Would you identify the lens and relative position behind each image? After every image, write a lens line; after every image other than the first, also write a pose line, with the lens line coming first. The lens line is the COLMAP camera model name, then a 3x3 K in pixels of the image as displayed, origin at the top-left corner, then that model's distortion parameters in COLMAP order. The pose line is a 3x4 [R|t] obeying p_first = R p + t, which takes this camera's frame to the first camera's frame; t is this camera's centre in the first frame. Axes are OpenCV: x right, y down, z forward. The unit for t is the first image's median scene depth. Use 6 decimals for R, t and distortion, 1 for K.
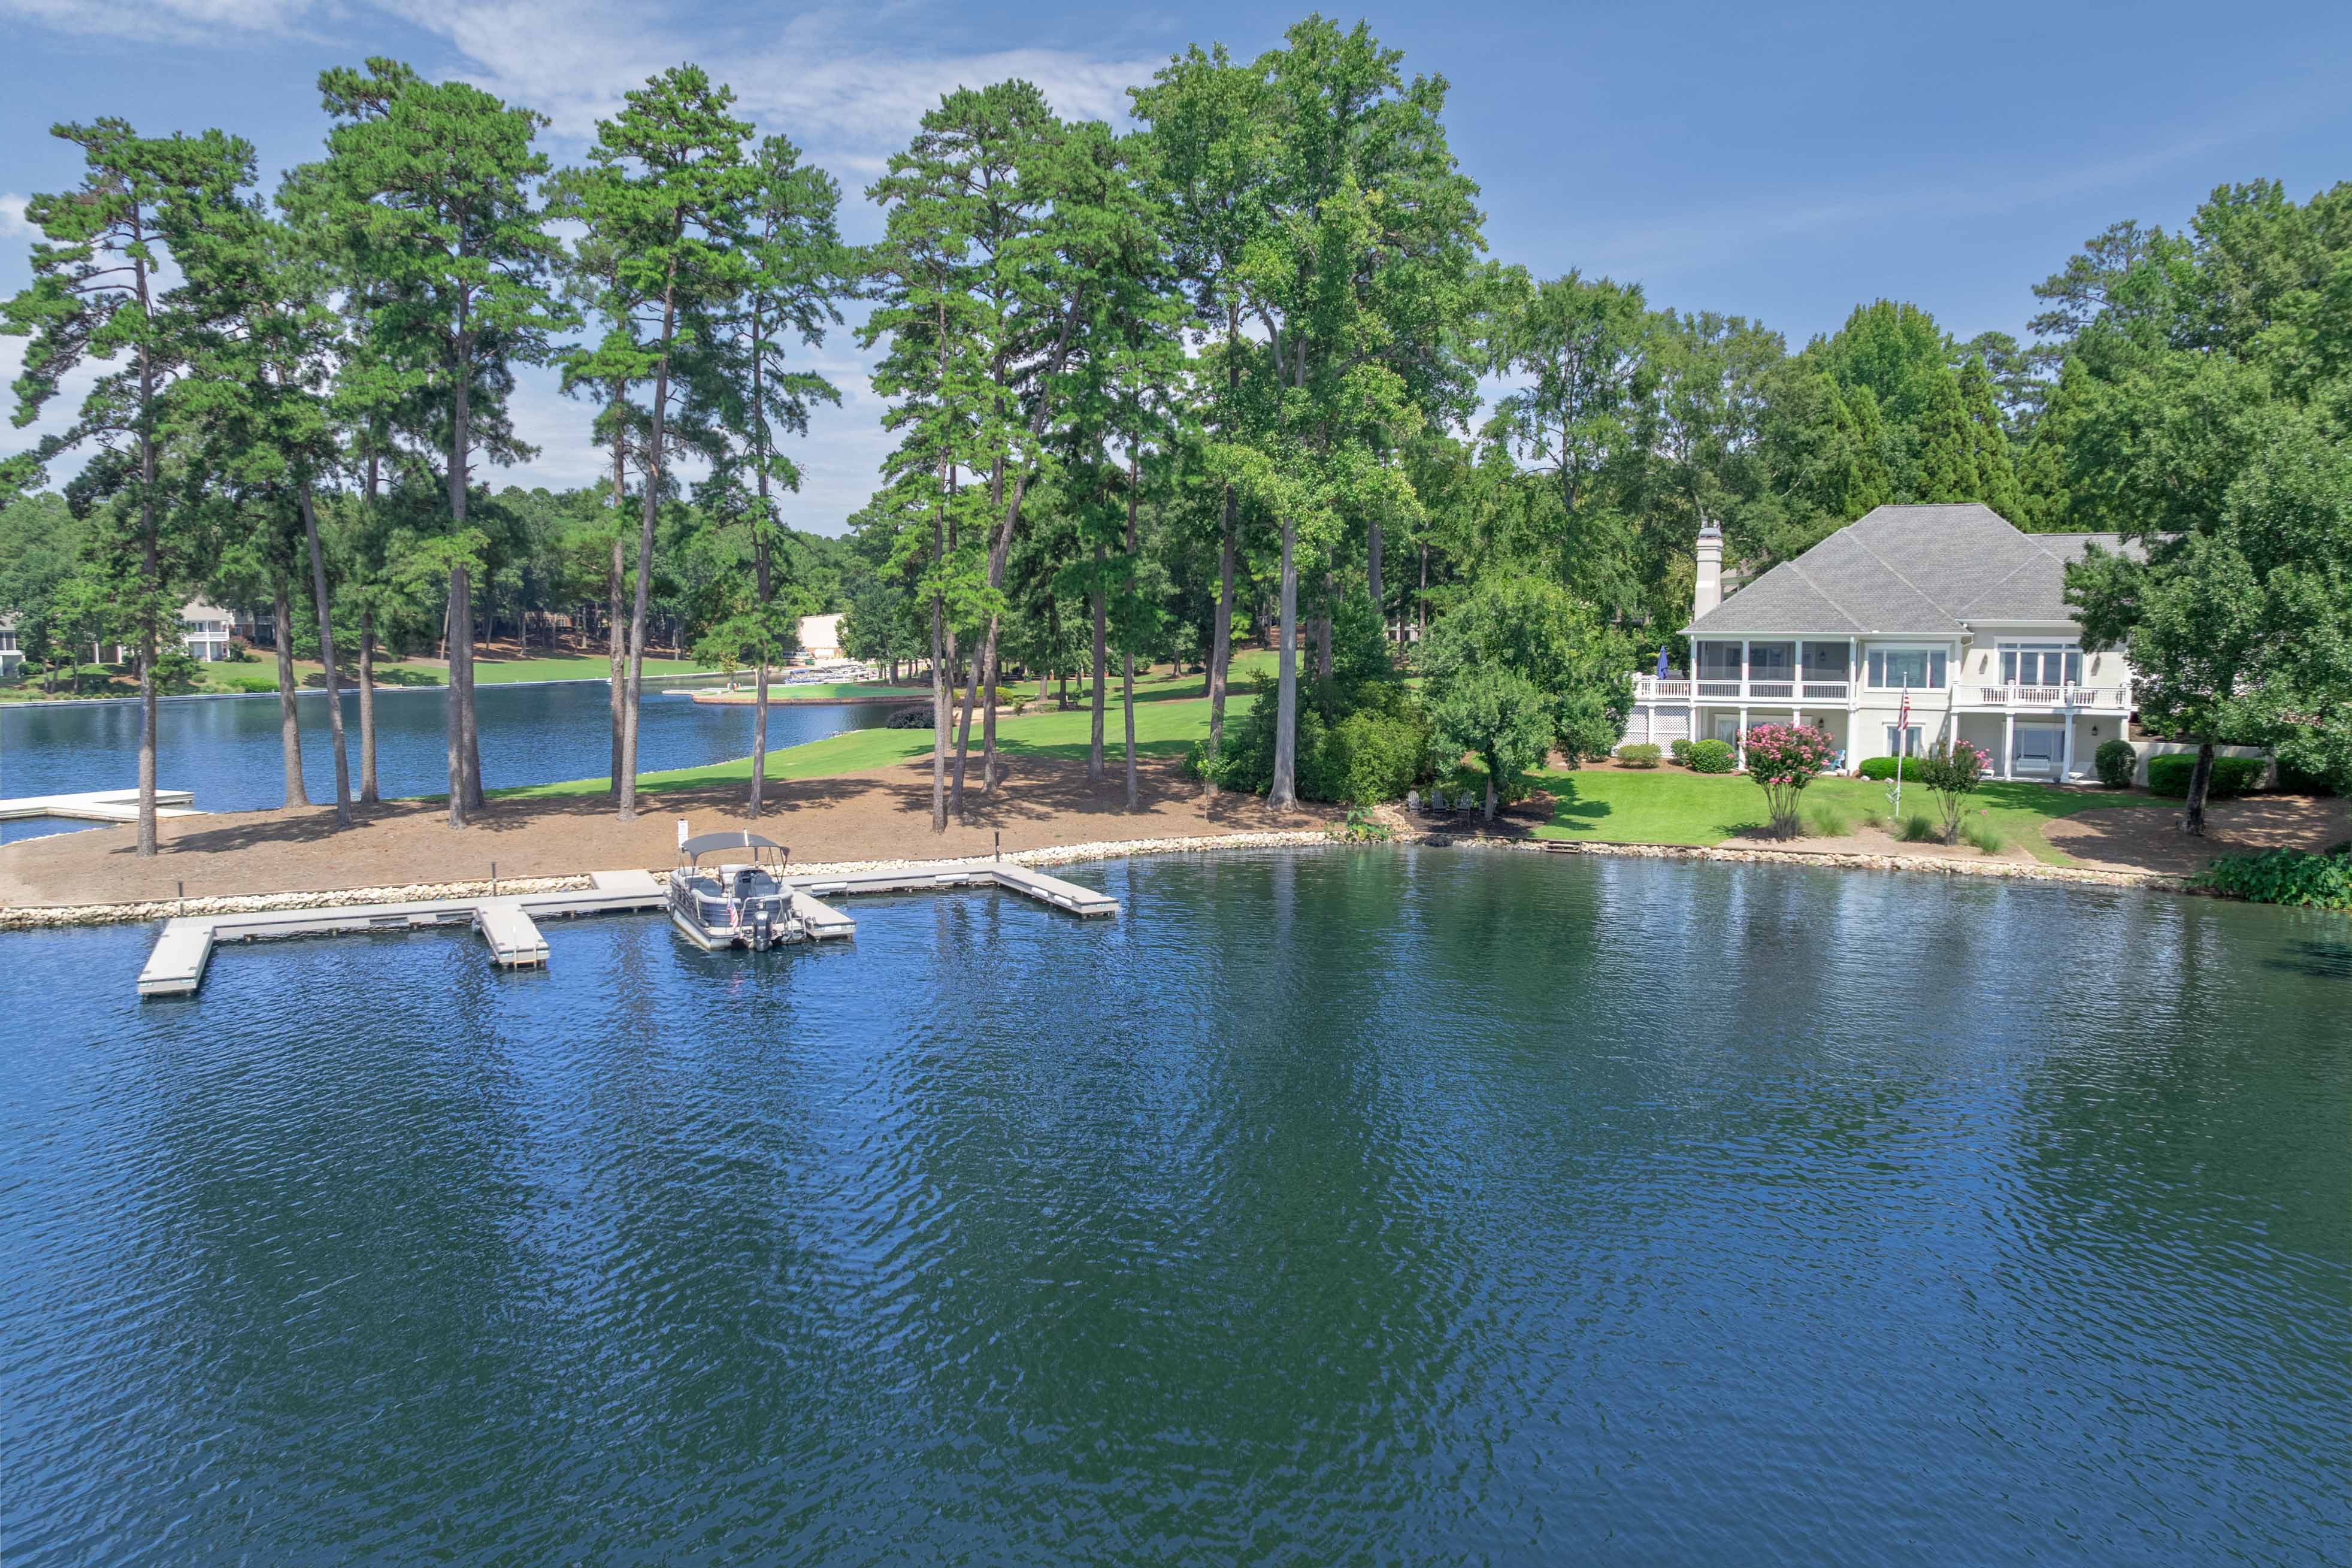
lens RADIAL K [[1647.2, 0, 1173.7], [0, 1647.2, 802.7], [0, 0, 1]] dist [-0.039255, 0.000503]
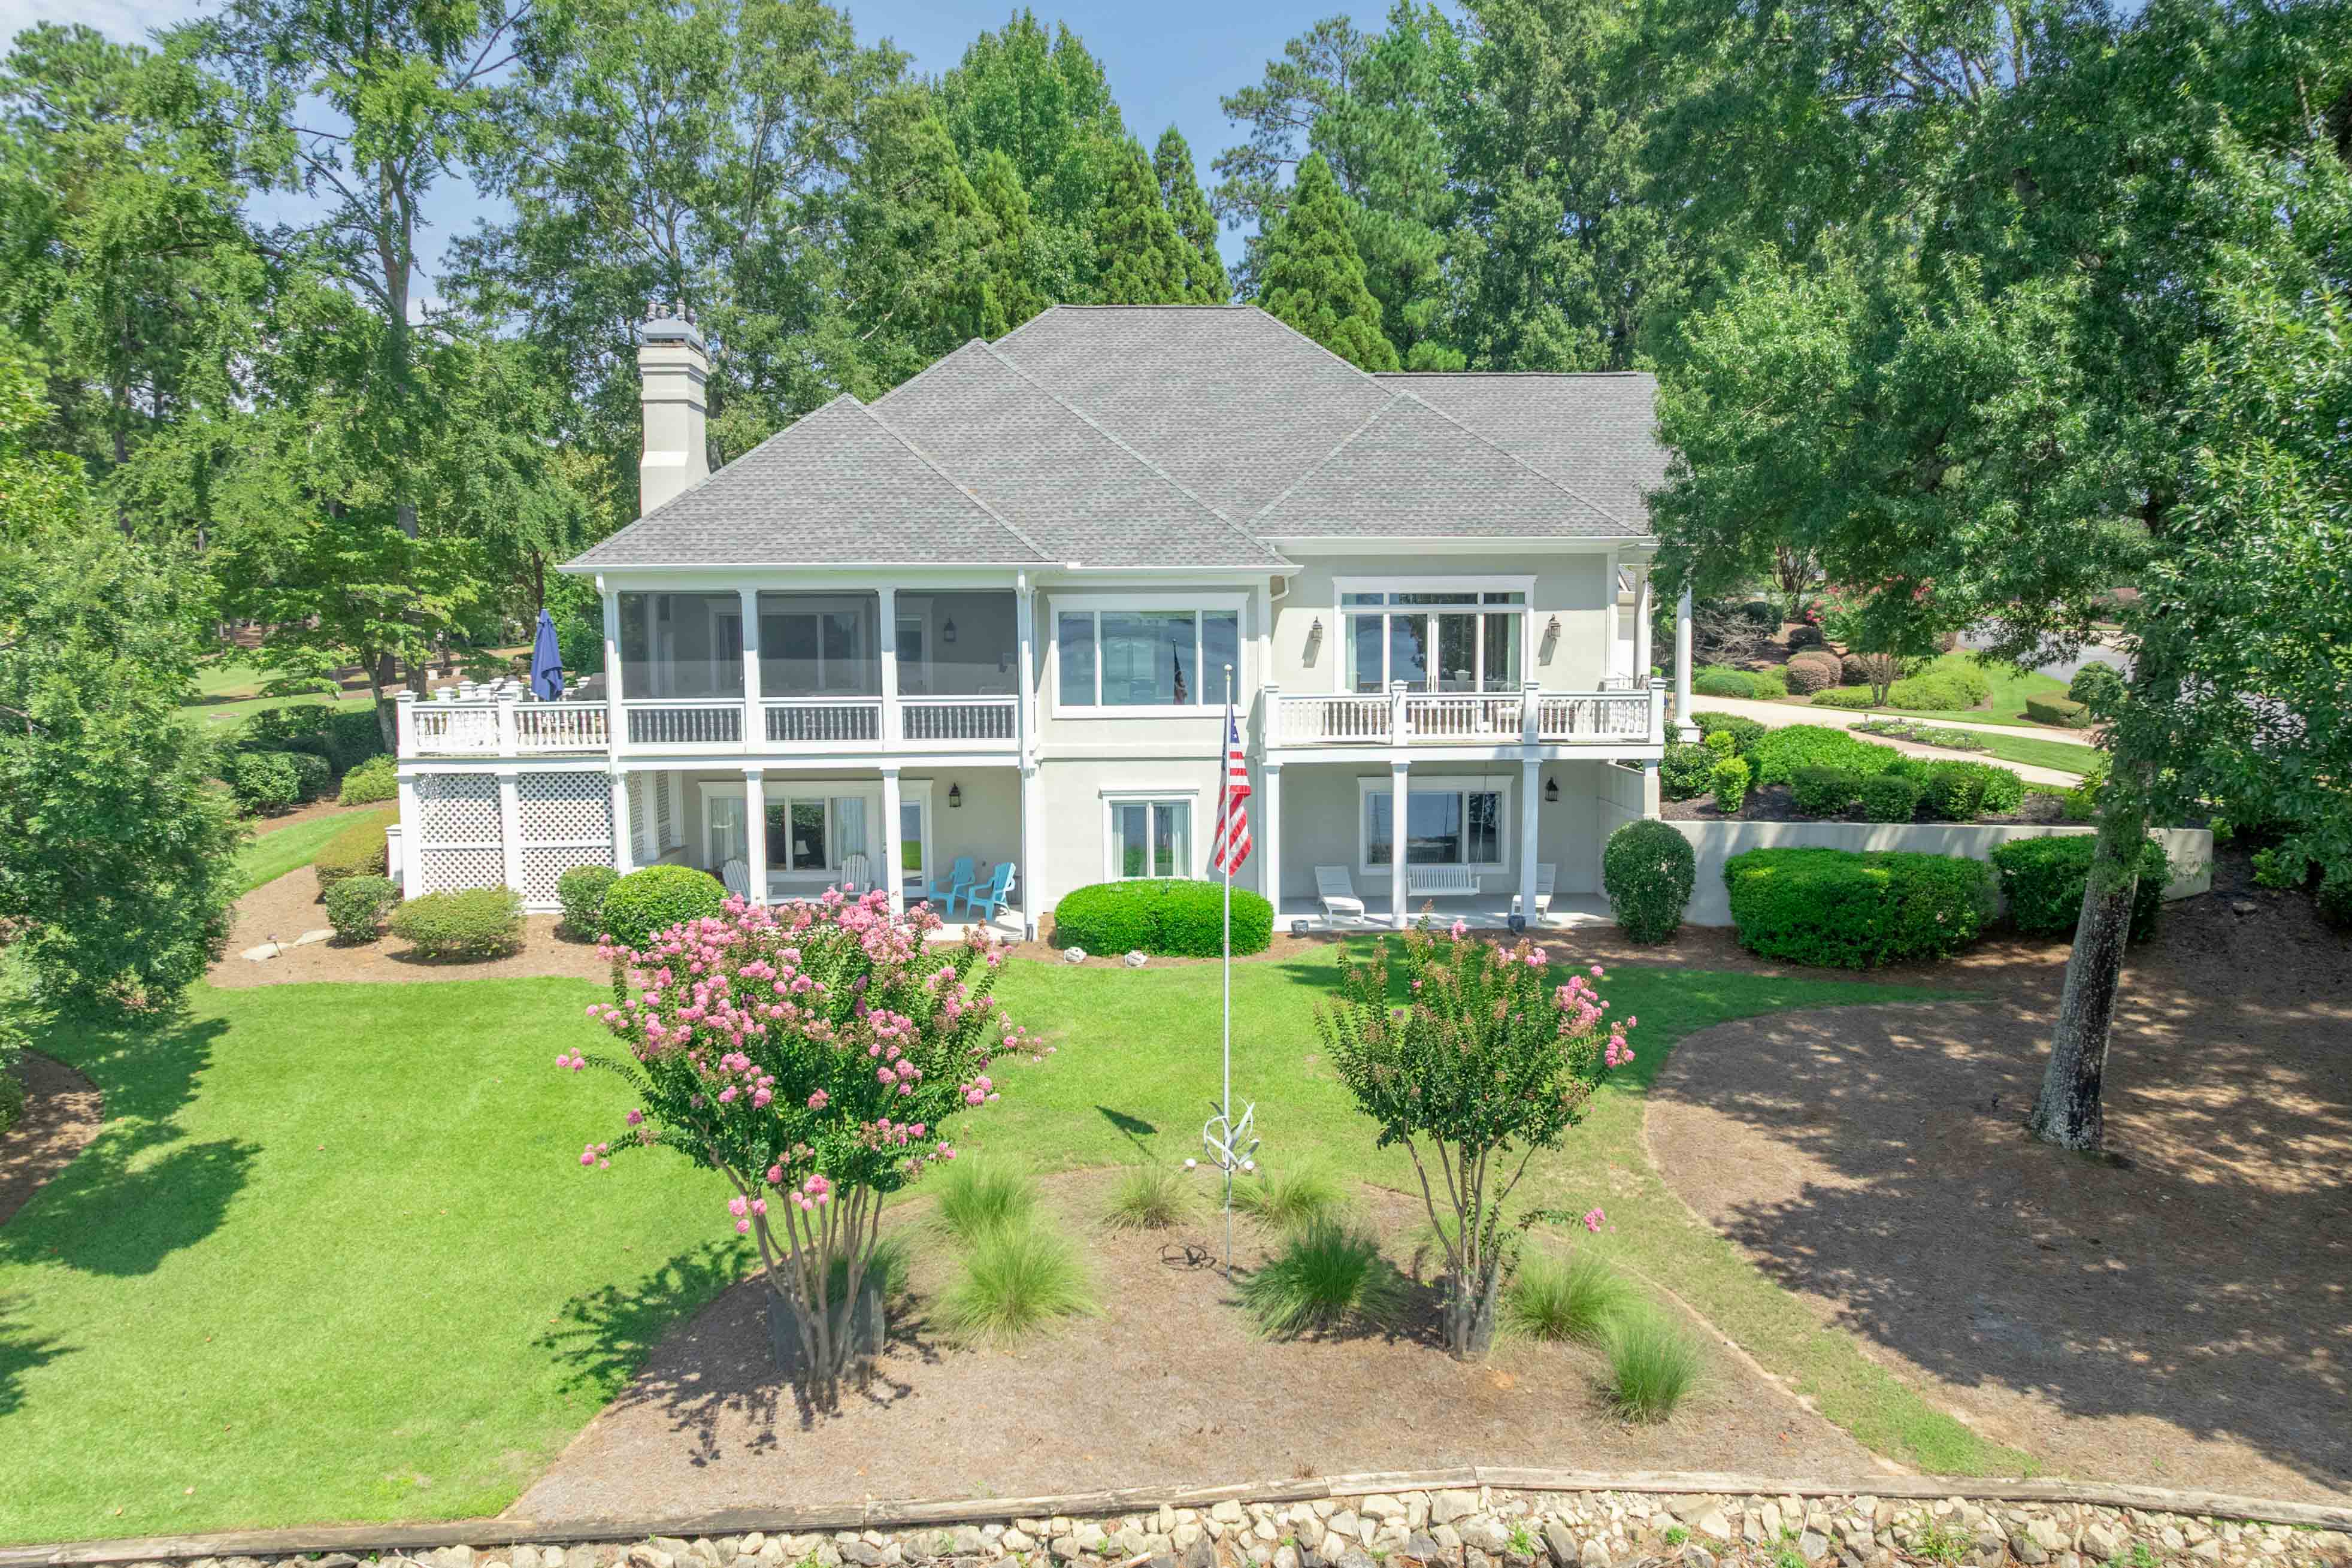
lens RADIAL K [[1654.3, 0, 1176.0], [0, 1654.3, 784.0], [0, 0, 1]] dist [-0.038728, -0.004643]
pose [[0.873925, -0.051184, 0.483359, 0.258352], [0.057692, 0.998333, 0.001406, -0.051516], [-0.482625, 0.026658, 0.875421, 0.647193]]
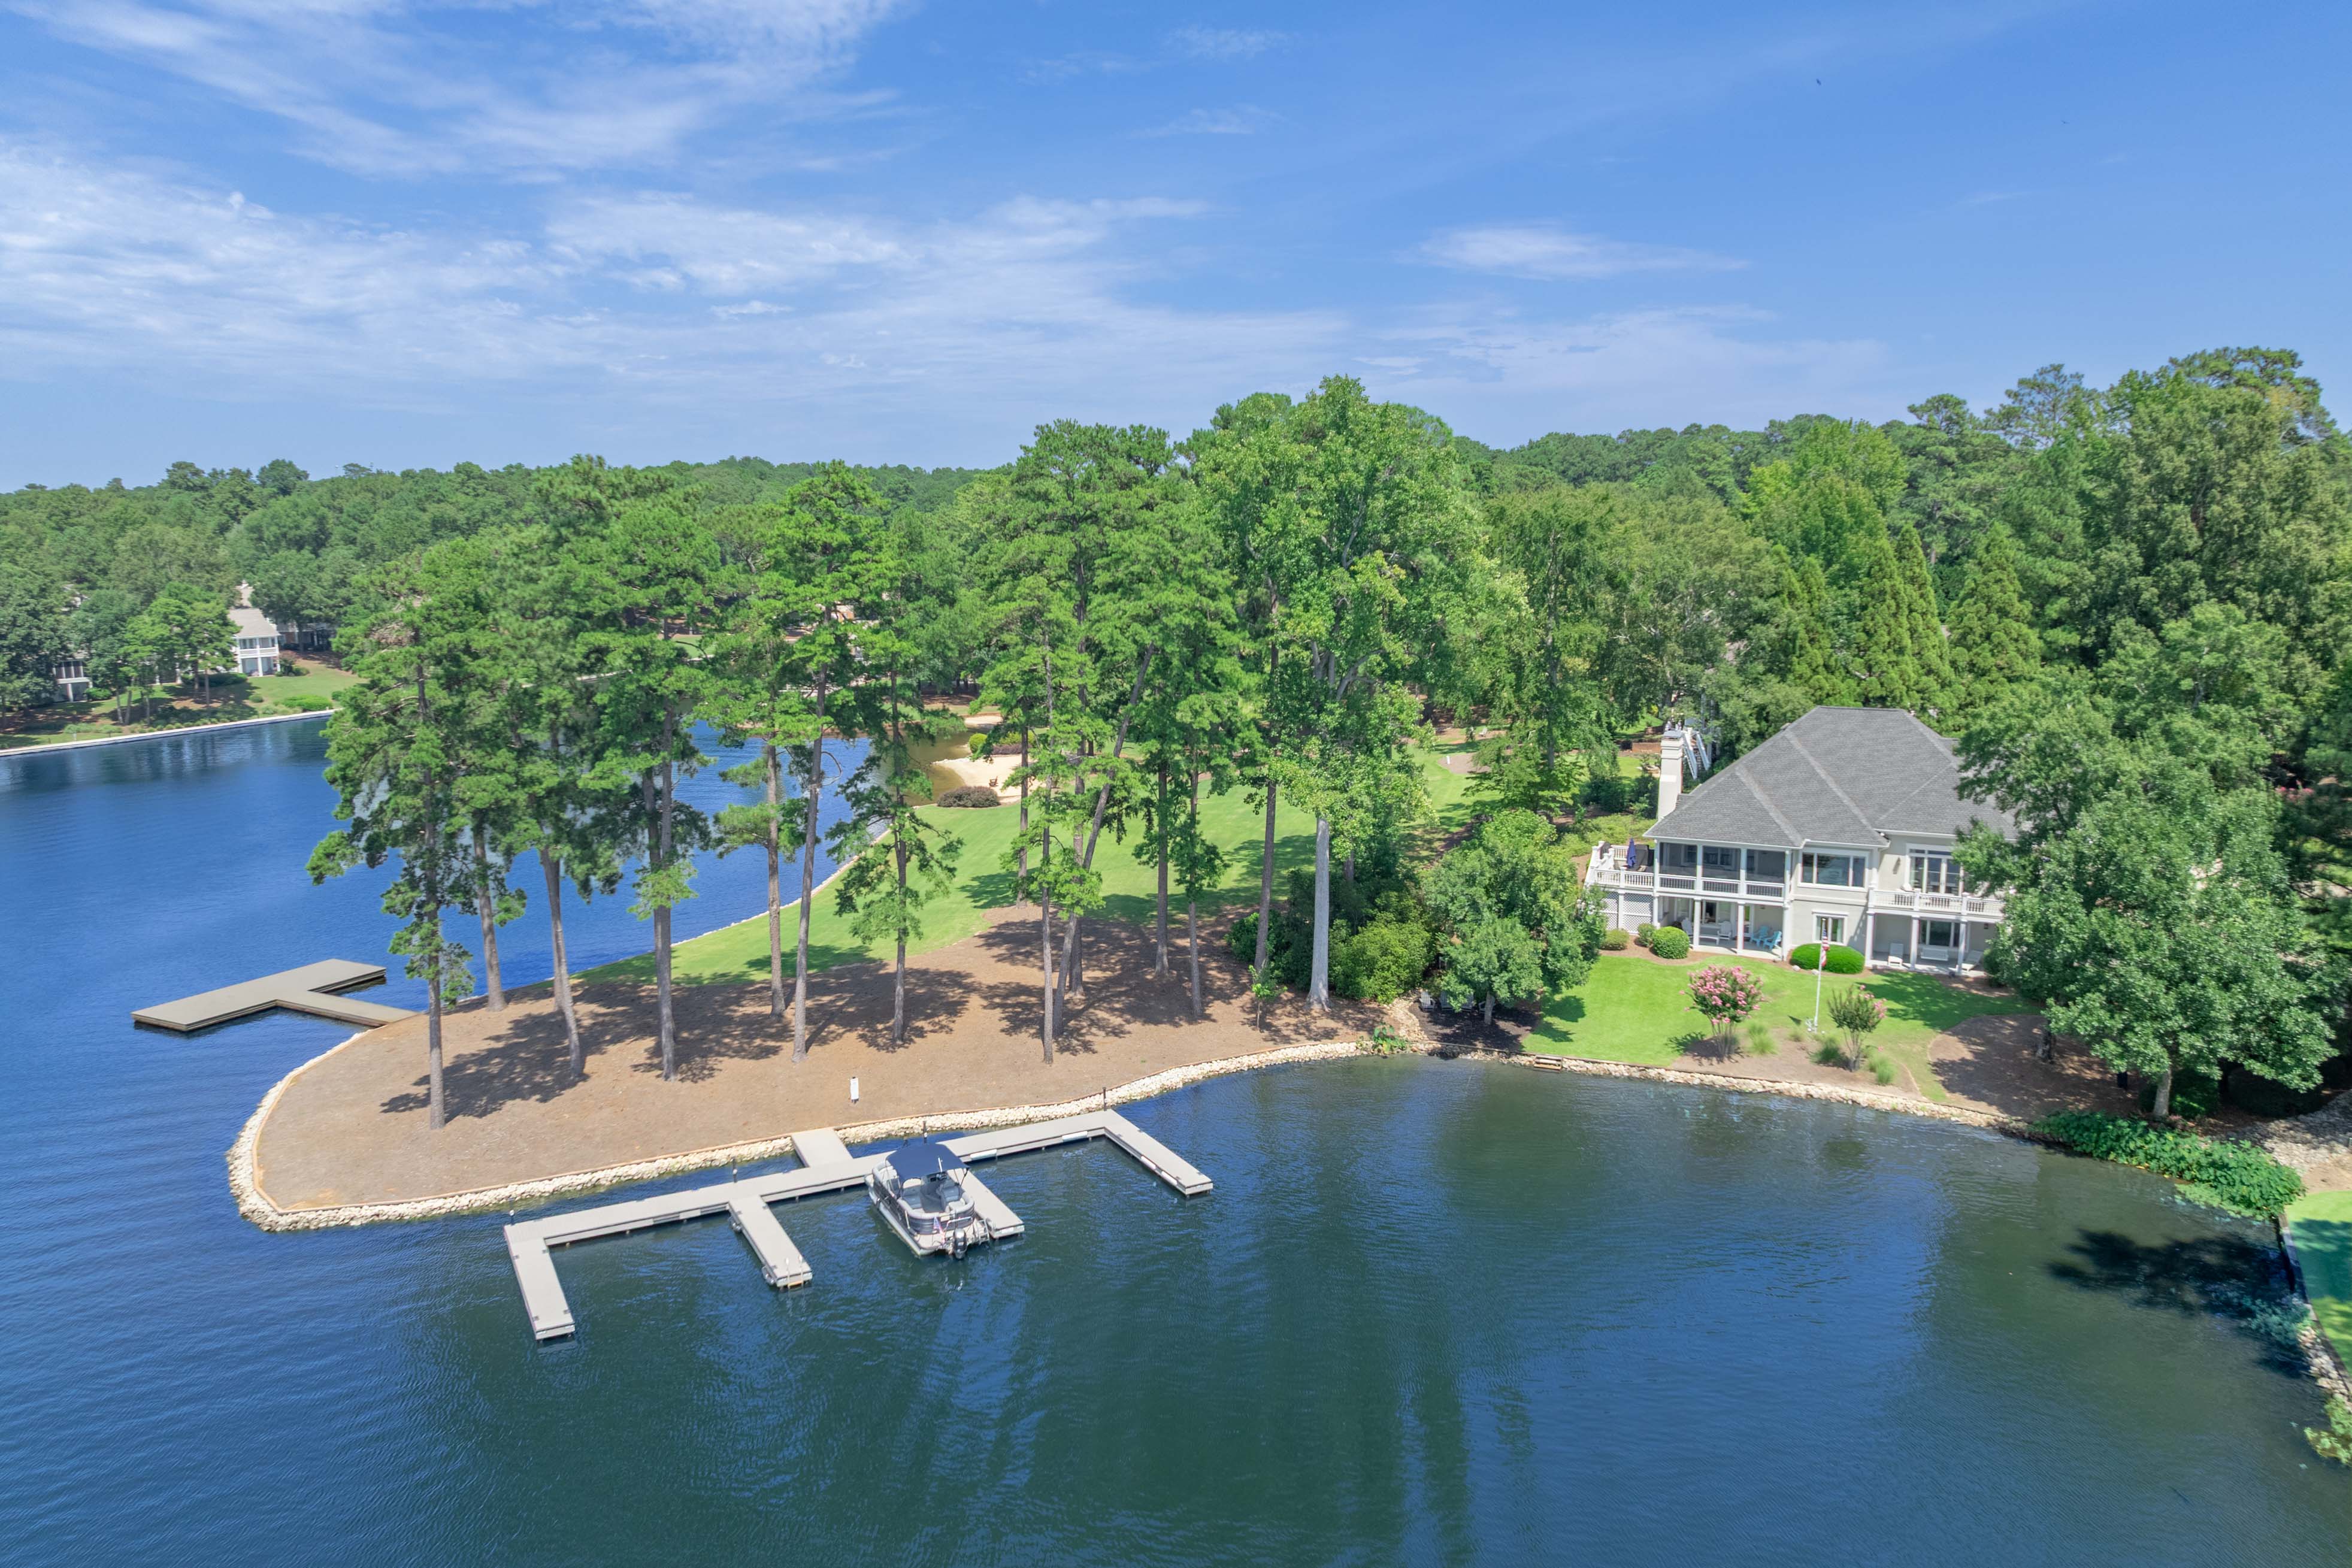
lens RADIAL K [[1654.3, 0, 1176.0], [0, 1654.3, 784.0], [0, 0, 1]] dist [-0.038728, -0.004643]
pose [[0.999855, -0.010632, 0.013276, -0.051022], [0.009814, 0.998140, 0.060174, -0.224555], [-0.013891, -0.060035, 0.998100, -0.199495]]
